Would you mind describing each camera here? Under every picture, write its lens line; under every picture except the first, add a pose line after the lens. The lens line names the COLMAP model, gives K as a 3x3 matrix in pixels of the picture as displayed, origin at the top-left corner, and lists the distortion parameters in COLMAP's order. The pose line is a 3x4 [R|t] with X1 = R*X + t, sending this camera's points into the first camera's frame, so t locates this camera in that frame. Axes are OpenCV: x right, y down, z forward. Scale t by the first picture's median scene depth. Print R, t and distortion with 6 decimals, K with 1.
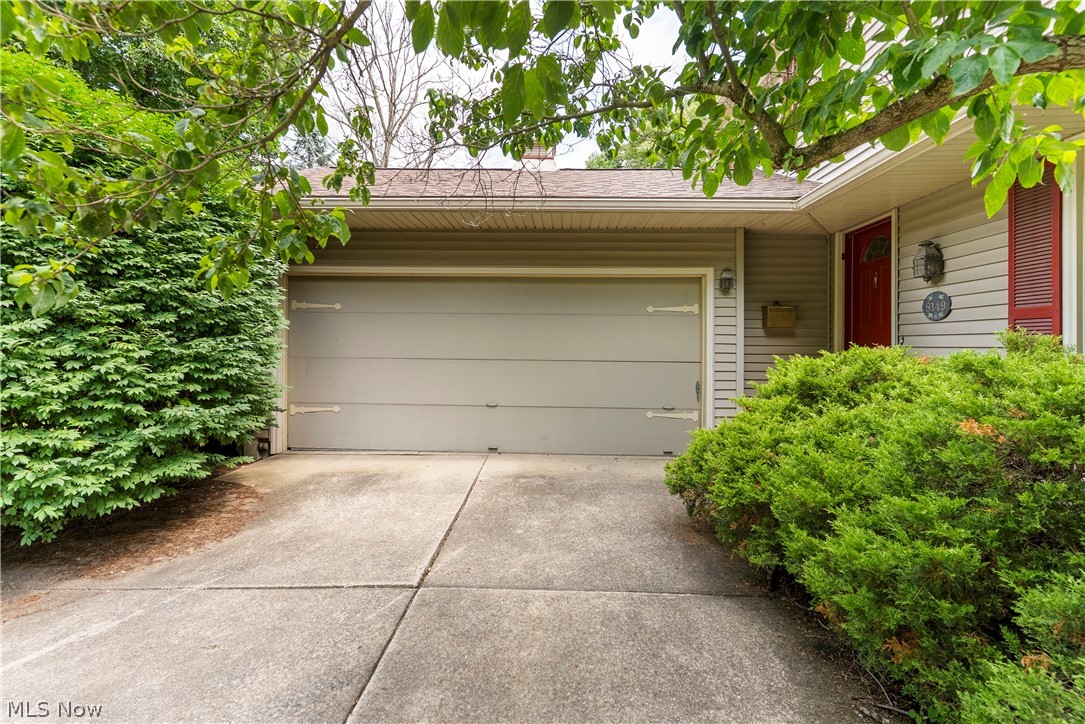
lens RADIAL K [[517.9, 0, 540.0], [0, 517.9, 353.3], [0, 0, 1]] dist [-0.002130, -0.000225]
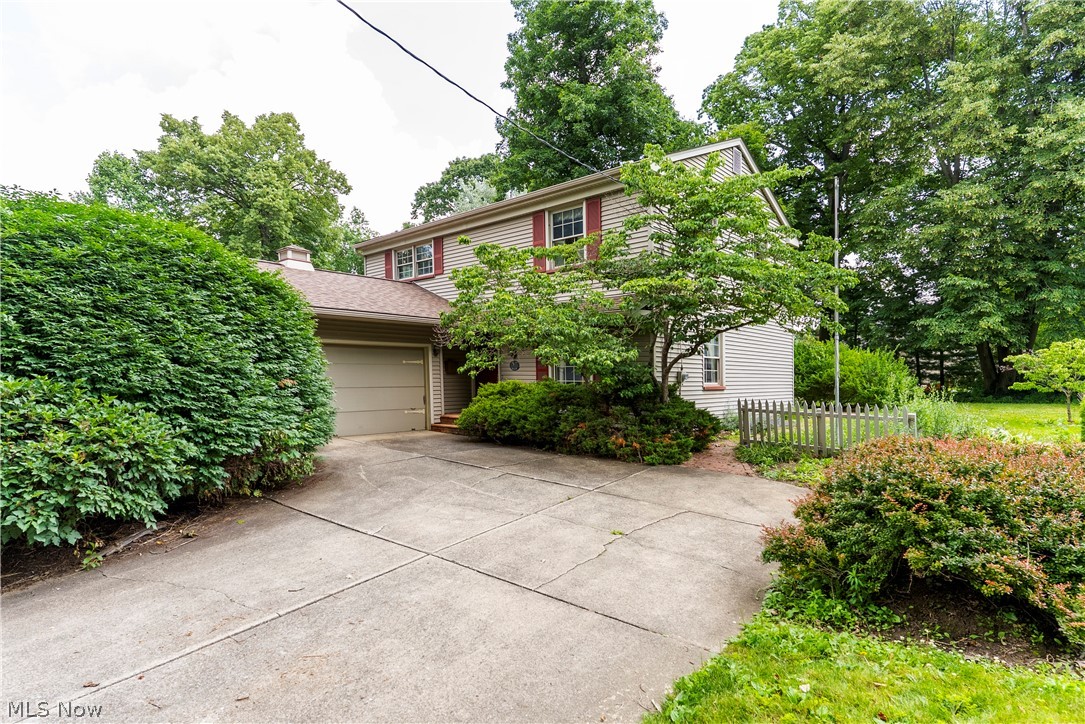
lens RADIAL K [[530.5, 0, 542.8], [0, 530.5, 367.6], [0, 0, 1]] dist [0.001183, -0.000247]
pose [[0.637676, -0.006438, 0.770278, -1.091044], [0.019578, 0.999777, -0.007852, -0.035173], [-0.770056, 0.020088, 0.637660, -0.806368]]
